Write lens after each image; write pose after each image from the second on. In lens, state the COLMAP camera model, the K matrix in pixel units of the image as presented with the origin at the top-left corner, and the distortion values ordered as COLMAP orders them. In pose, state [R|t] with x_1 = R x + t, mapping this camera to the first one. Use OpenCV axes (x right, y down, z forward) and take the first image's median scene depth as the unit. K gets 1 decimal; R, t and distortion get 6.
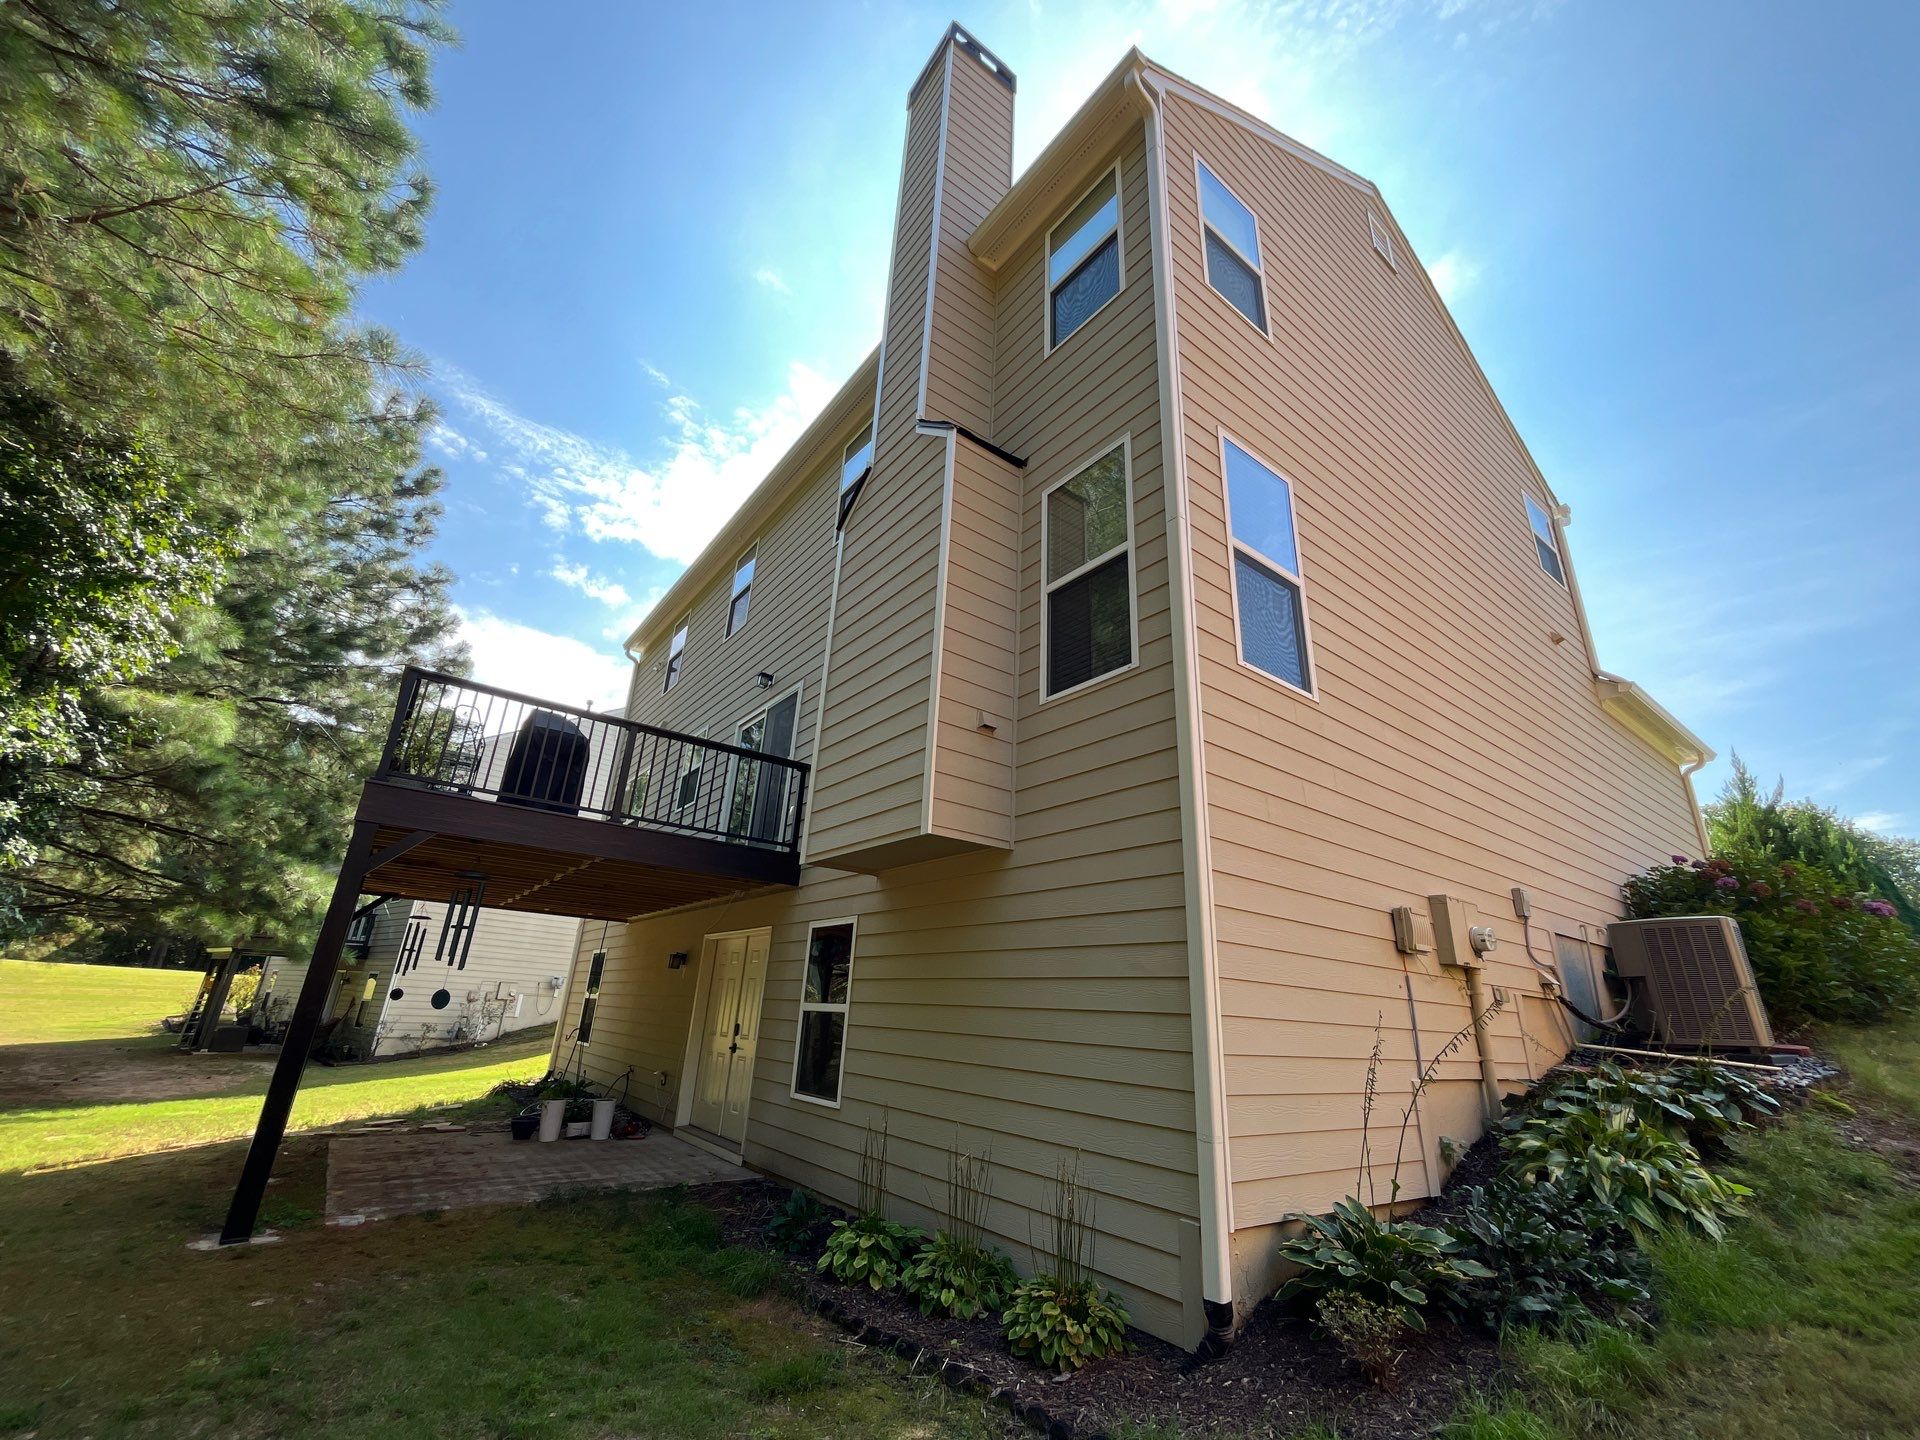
lens RADIAL K [[788.0, 0, 963.0], [0, 788.0, 712.0], [0, 0, 1]] dist [0.016433, 0.000071]
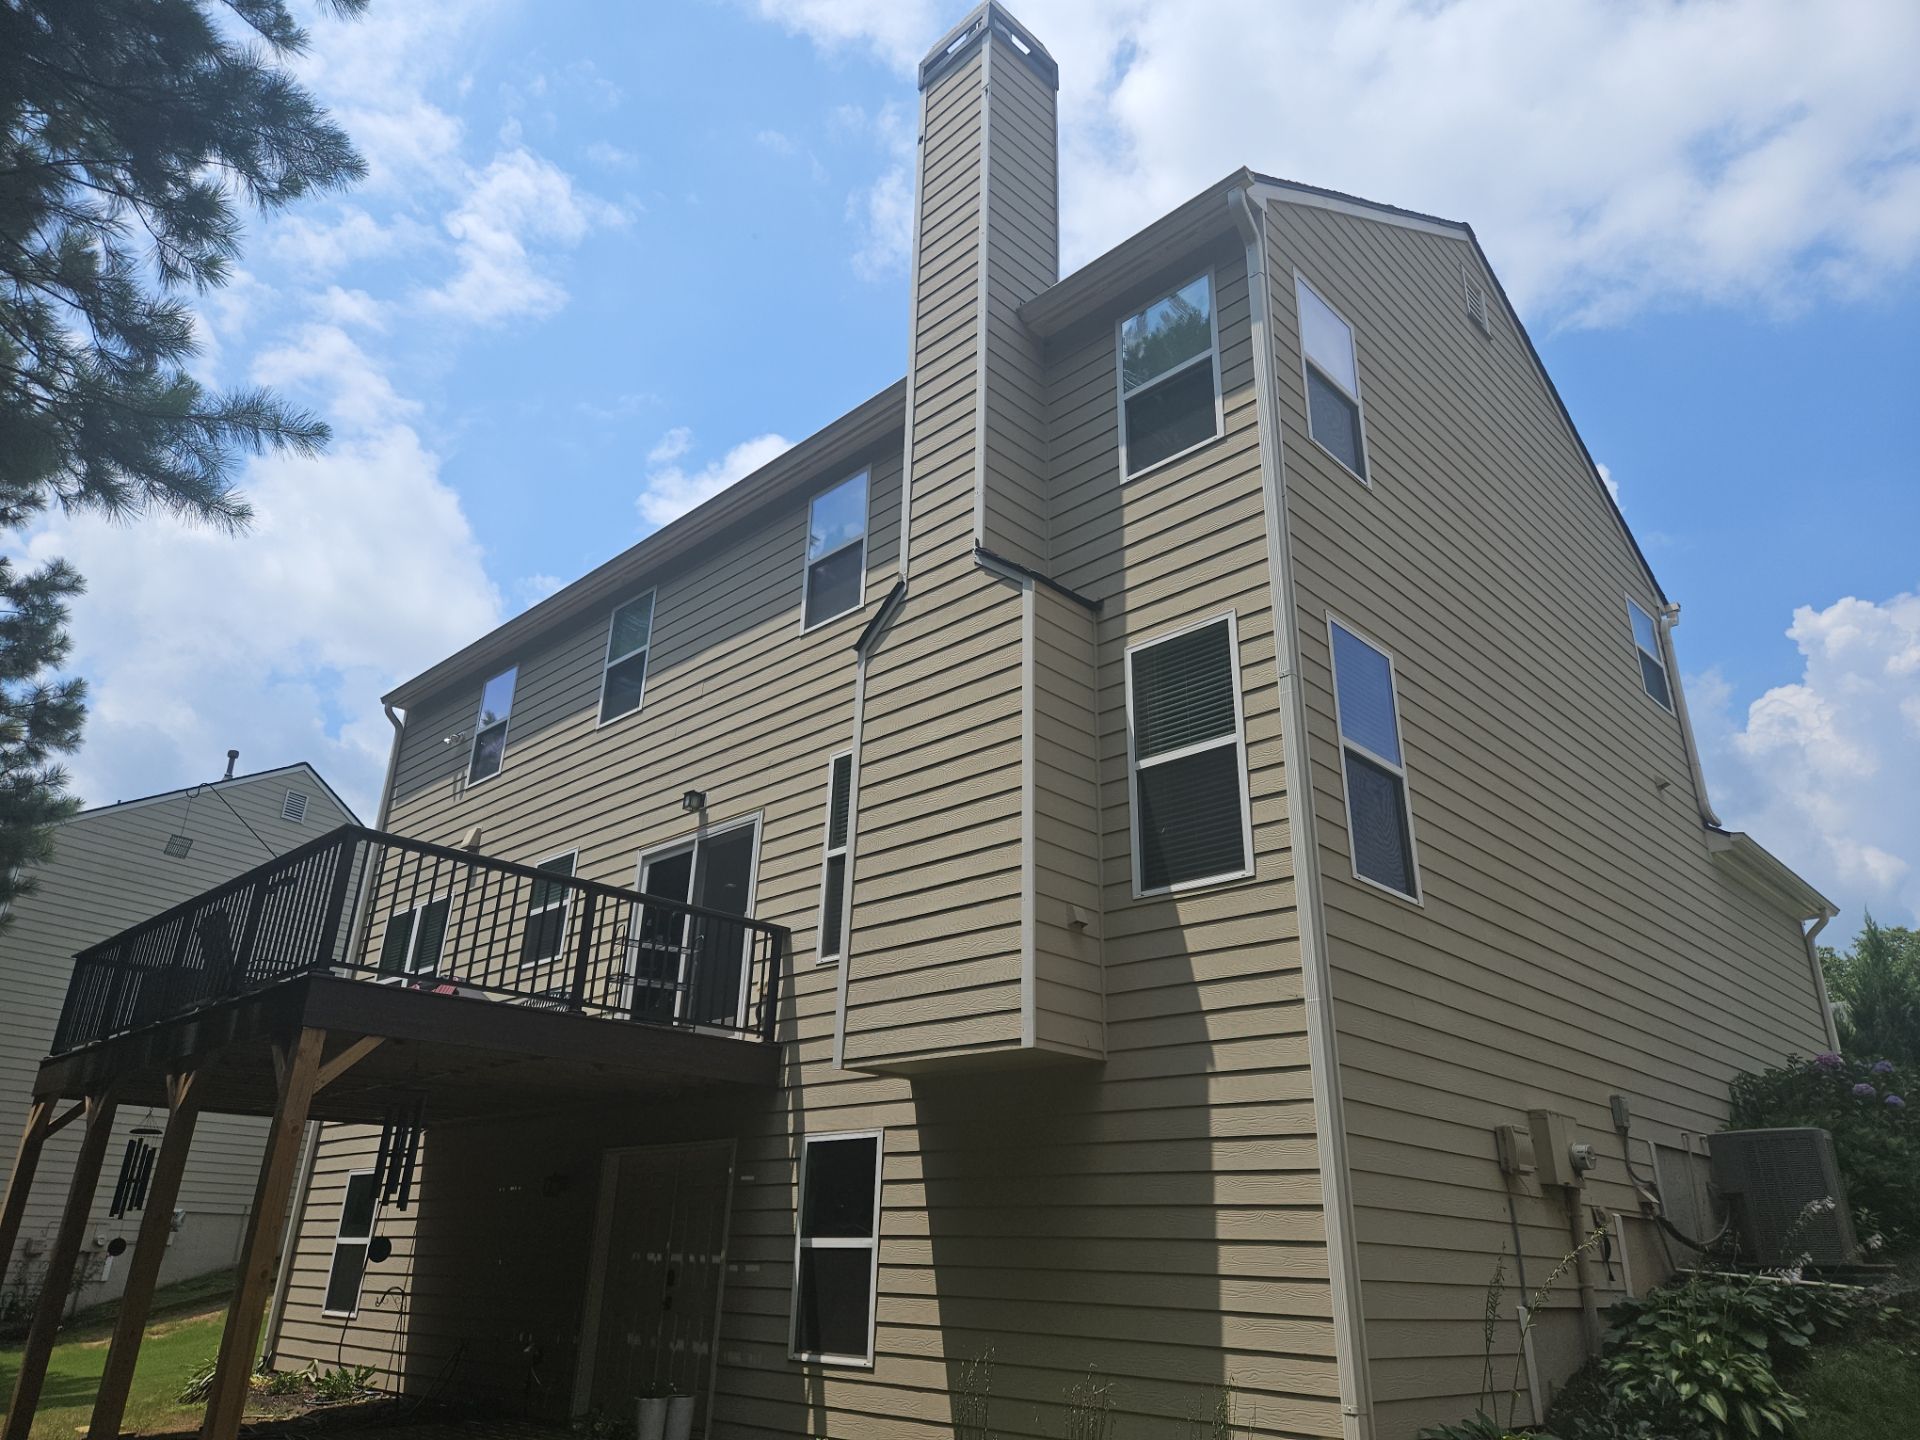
lens RADIAL K [[1290.3, 0, 962.9], [0, 1290.3, 717.8], [0, 0, 1]] dist [0.087022, 0.000061]
pose [[0.988477, 0.031112, 0.148142, -0.299666], [-0.028529, 0.999402, -0.019528, -0.169094], [-0.148661, 0.015077, 0.988773, -0.424896]]
